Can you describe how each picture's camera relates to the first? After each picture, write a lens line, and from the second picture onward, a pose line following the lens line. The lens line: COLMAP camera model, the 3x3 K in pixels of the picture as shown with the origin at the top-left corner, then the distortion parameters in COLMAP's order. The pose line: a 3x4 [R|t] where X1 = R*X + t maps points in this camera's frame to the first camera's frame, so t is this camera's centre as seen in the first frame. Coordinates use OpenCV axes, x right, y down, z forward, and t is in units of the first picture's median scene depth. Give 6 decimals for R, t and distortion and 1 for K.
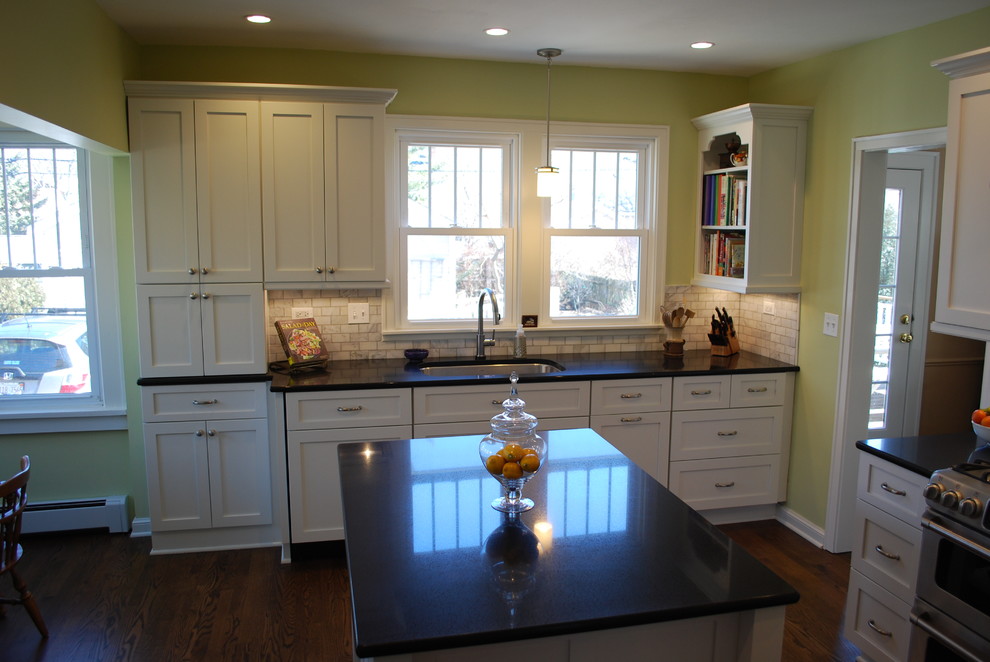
lens RADIAL K [[778.8, 0, 501.9], [0, 778.8, 333.6], [0, 0, 1]] dist [-0.091036, 0.024148]
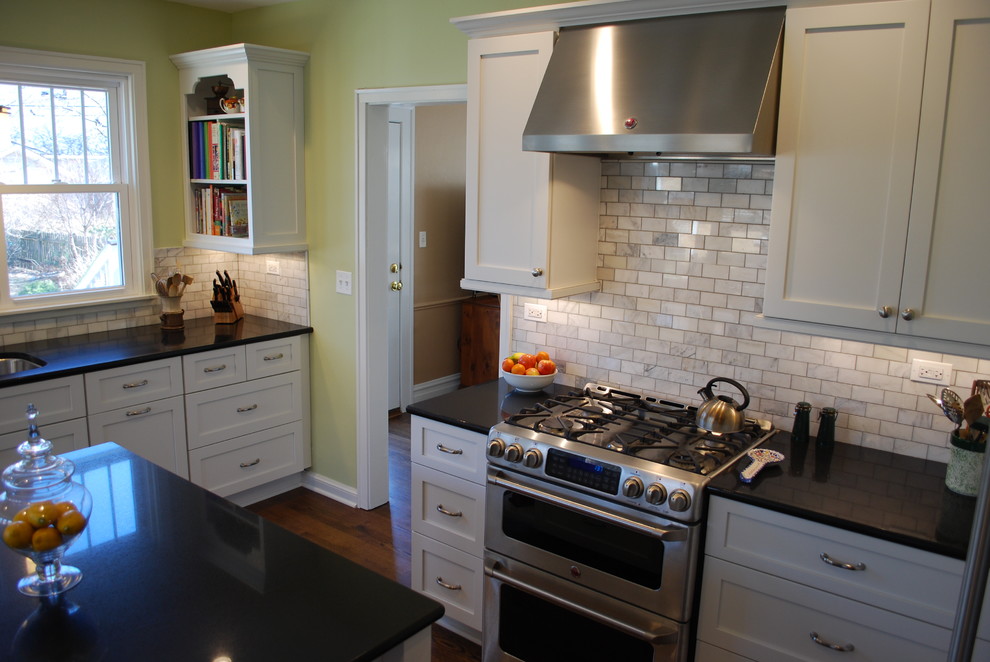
lens RADIAL K [[778.8, 0, 497.2], [0, 778.8, 337.2], [0, 0, 1]] dist [-0.091036, 0.024148]
pose [[0.775111, -0.114678, 0.621331, -0.037429], [0.067045, 0.992767, 0.099593, -0.025833], [-0.628258, -0.035538, 0.777193, 0.100709]]
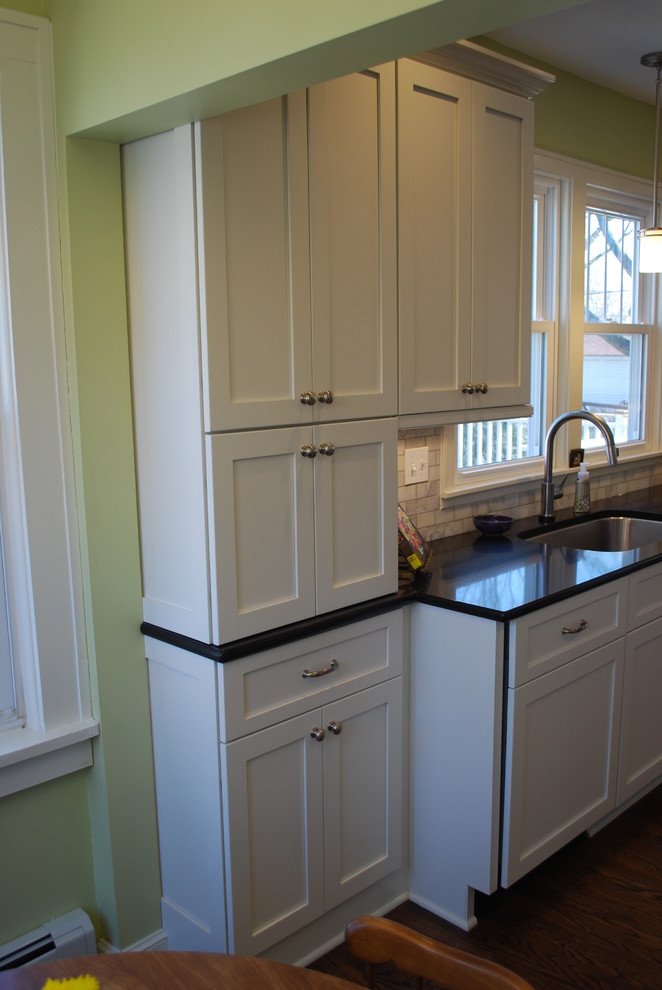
lens RADIAL K [[911.8, 0, 335.8], [0, 911.8, 511.6], [0, 0, 1]] dist [-0.088467, 0.000000]
pose [[0.846409, -0.111531, 0.520723, -0.597298], [0.094089, 0.993759, 0.059912, -0.038678], [-0.524156, -0.001716, 0.851621, 0.455489]]
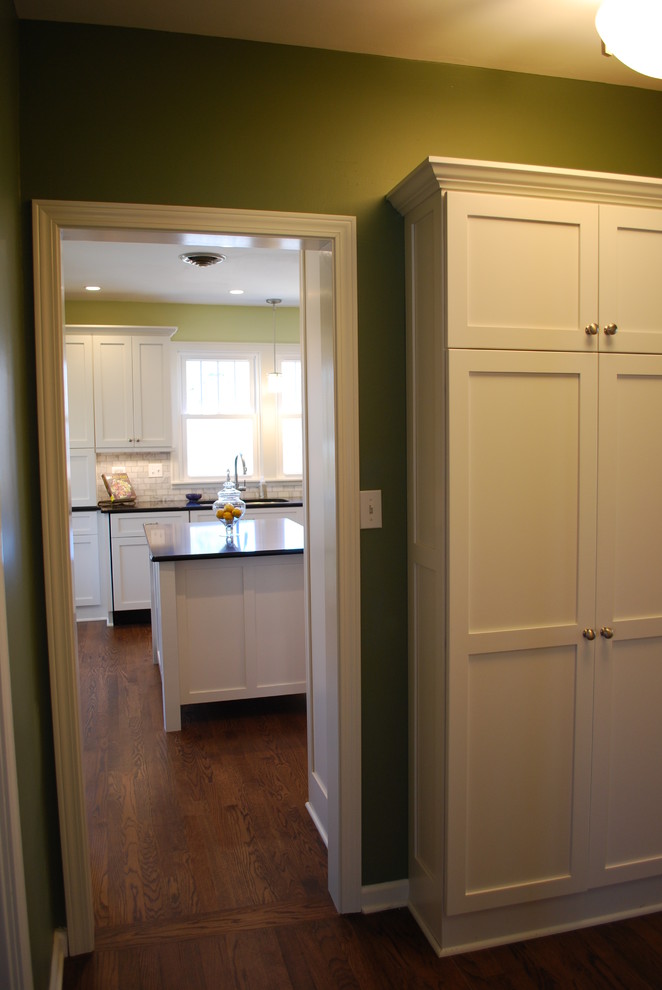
lens RADIAL K [[778.8, 0, 322.4], [0, 778.8, 503.0], [0, 0, 1]] dist [-0.091036, 0.024148]
pose [[0.999457, -0.021464, 0.025008, 0.104784], [0.022690, 0.998501, -0.049816, 0.121988], [-0.023901, 0.050357, 0.998445, -0.530927]]
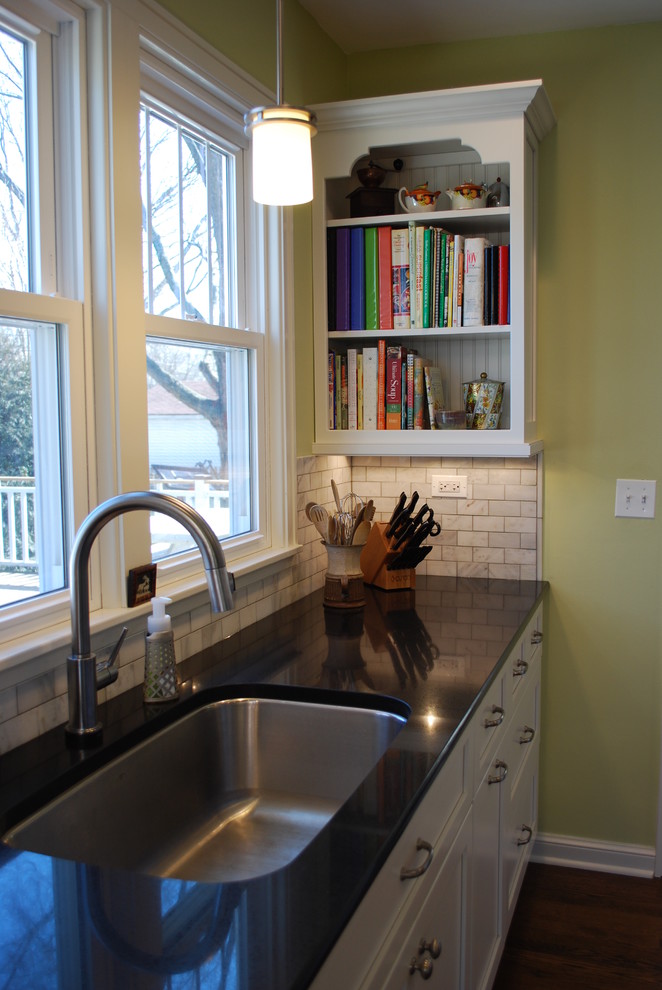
lens RADIAL K [[954.9, 0, 336.3], [0, 954.9, 501.6], [0, 0, 1]] dist [-0.060726, 0.000000]
pose [[0.524453, -0.093920, 0.846244, -0.278226], [0.128240, 0.991273, 0.030540, -0.055925], [-0.841727, 0.092506, 0.531920, 0.749808]]
